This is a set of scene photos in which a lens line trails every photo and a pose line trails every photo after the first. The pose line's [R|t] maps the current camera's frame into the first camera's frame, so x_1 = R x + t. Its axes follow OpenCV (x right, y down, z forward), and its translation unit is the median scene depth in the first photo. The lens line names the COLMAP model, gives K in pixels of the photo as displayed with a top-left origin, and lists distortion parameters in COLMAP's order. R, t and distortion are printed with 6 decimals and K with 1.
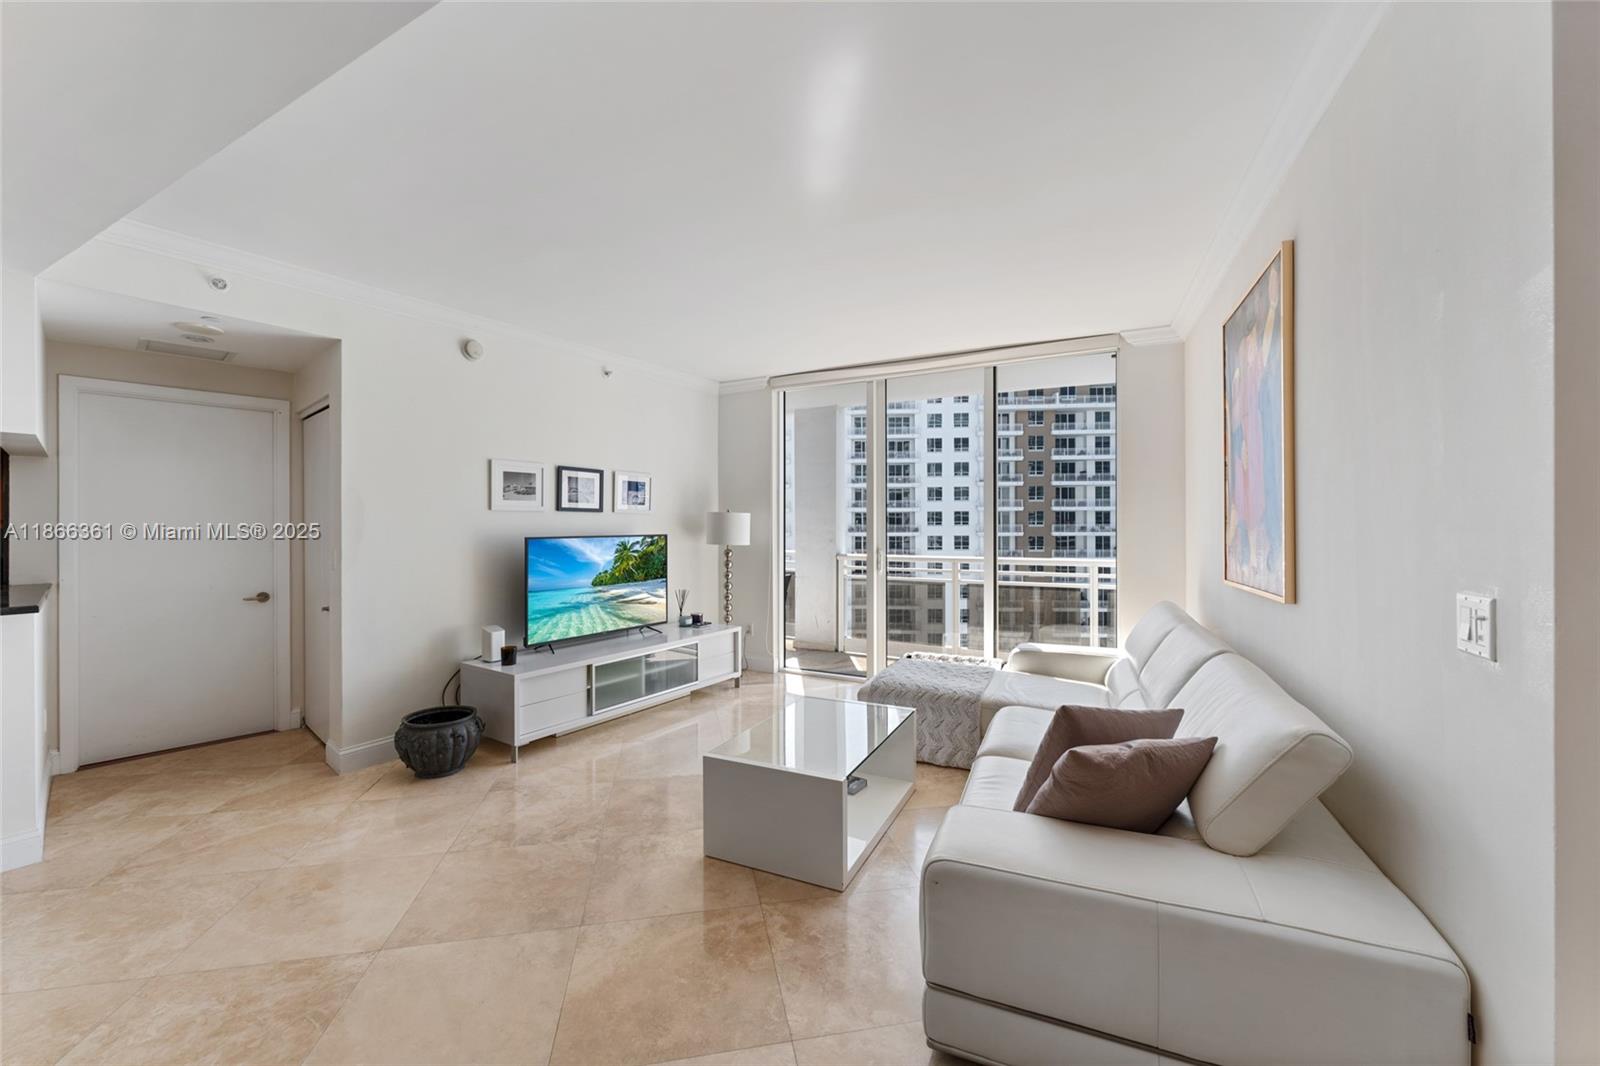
lens RADIAL K [[635.1, 0, 804.6], [0, 635.1, 525.3], [0, 0, 1]] dist [-0.001187, -0.000018]
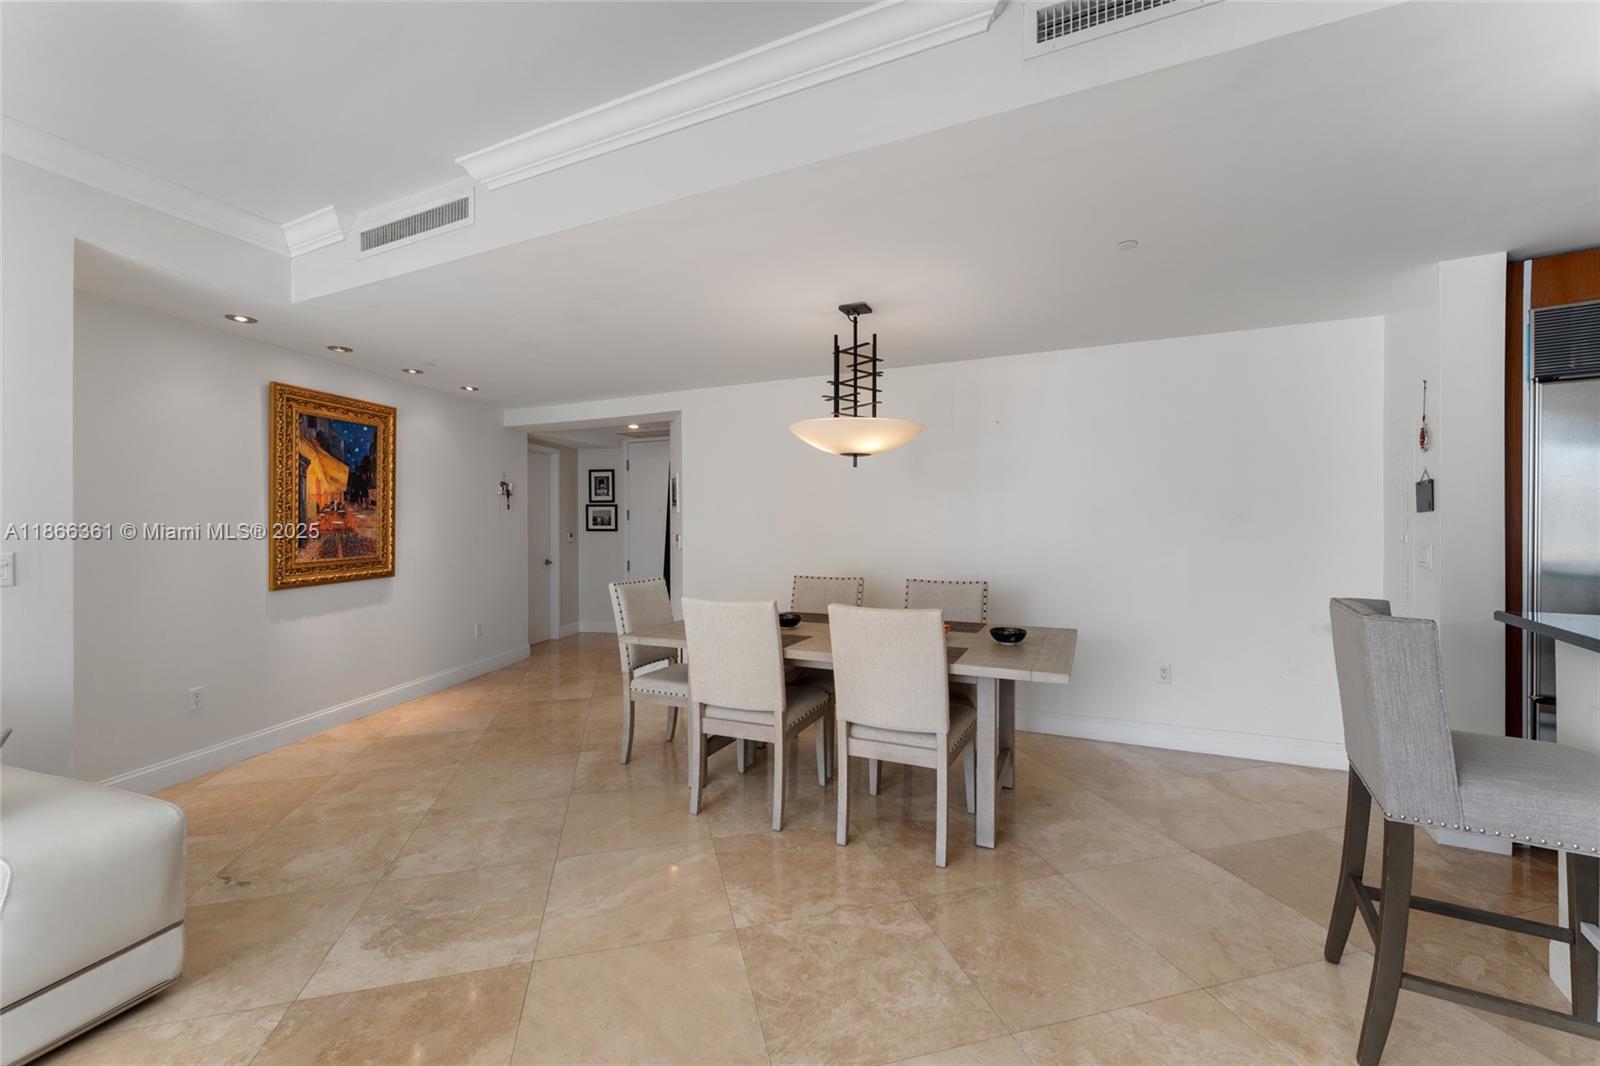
lens RADIAL K [[635.1, 0, 804.6], [0, 635.1, 525.3], [0, 0, 1]] dist [-0.001187, -0.000018]
pose [[-0.997876, 0.005376, -0.064913, -0.217593], [0.005013, 0.999971, 0.005757, 0.006092], [0.064942, 0.005419, -0.997874, 0.570817]]
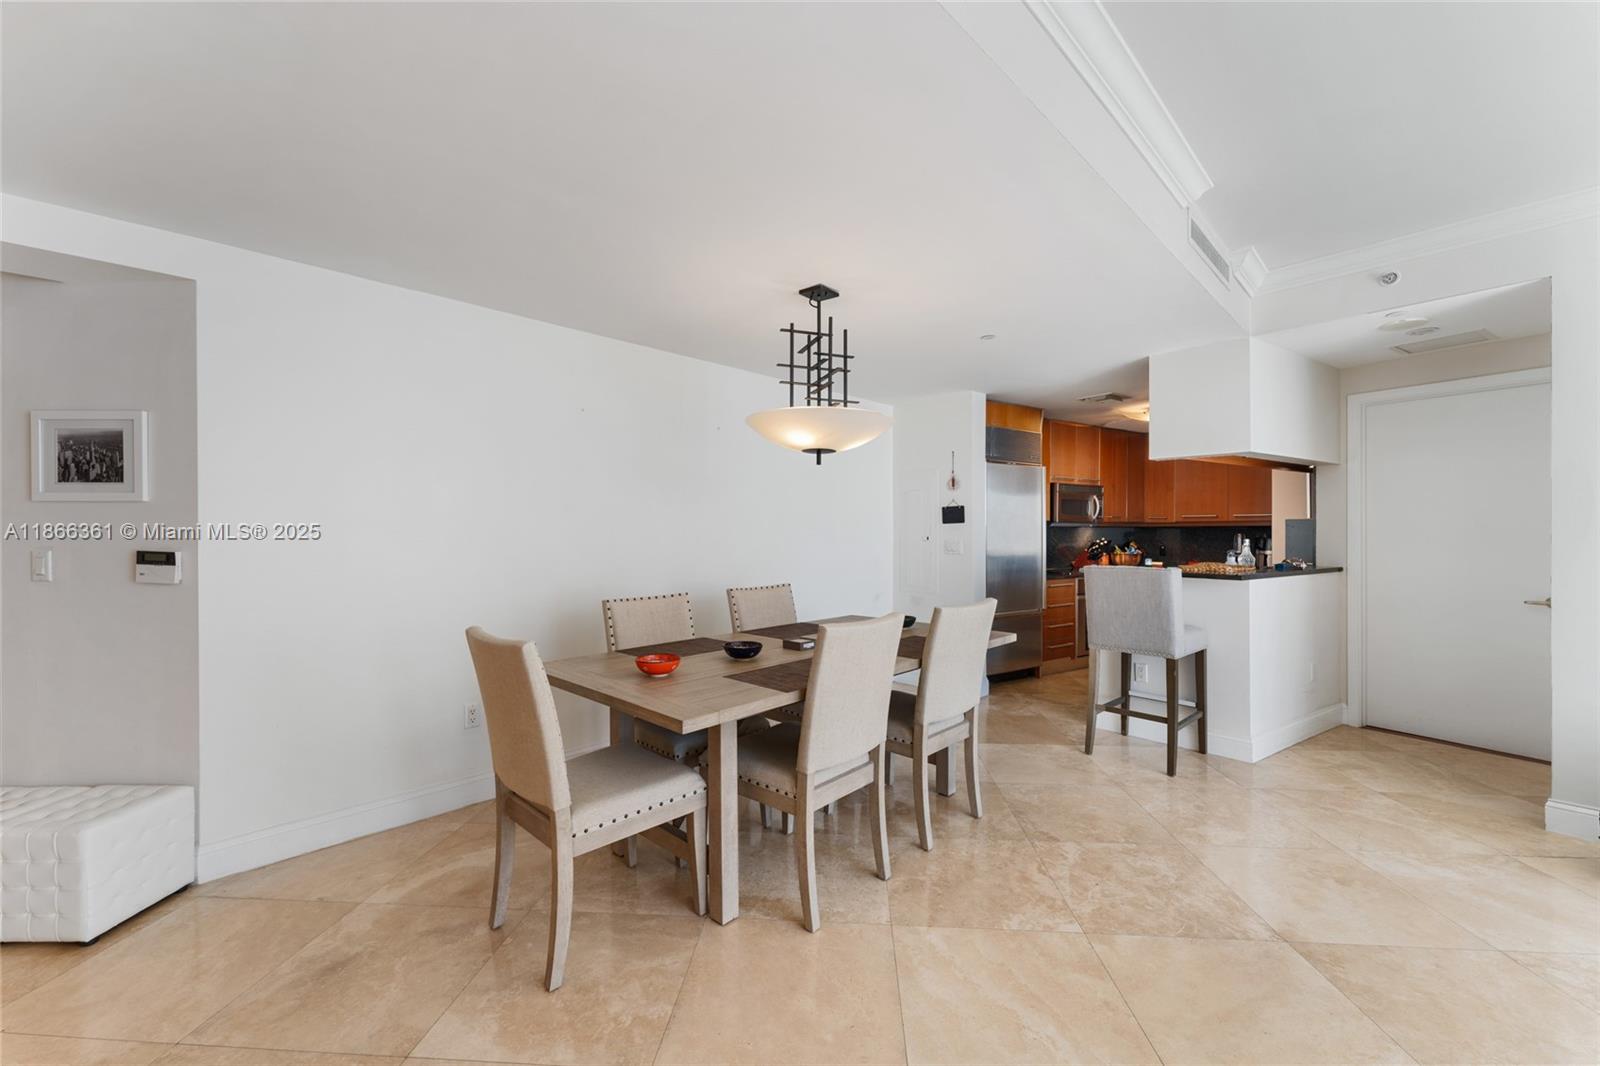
lens RADIAL K [[630.4, 0, 791.2], [0, 630.4, 533.7], [0, 0, 1]] dist [0.000971, 0.000190]
pose [[-0.279650, 0.004208, -0.960093, 0.157746], [0.001985, 0.999991, 0.003805, 0.011404], [0.960100, -0.000841, -0.279656, 0.177762]]
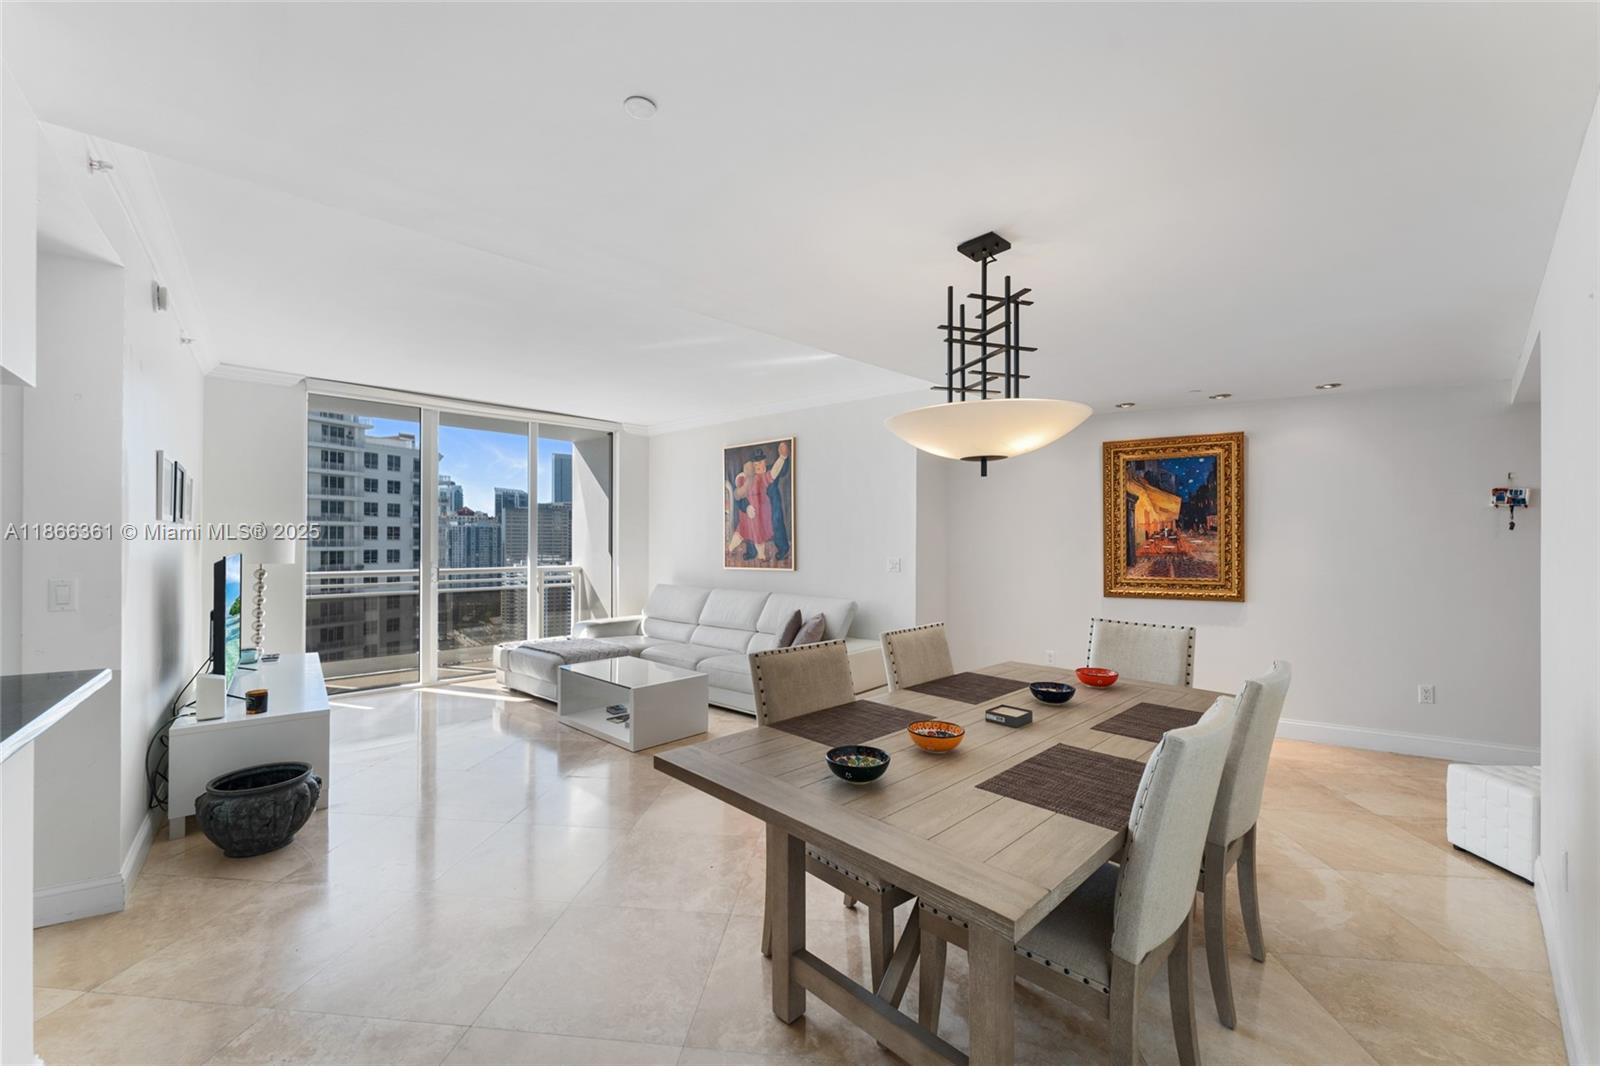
lens RADIAL K [[639.6, 0, 799.4], [0, 639.6, 539.9], [0, 0, 1]] dist [0.000410, 0.000115]
pose [[0.294987, 0.002274, 0.955499, -0.656424], [-0.002443, 0.999996, -0.001626, -0.001777], [-0.955498, -0.001854, 0.294991, 0.061440]]
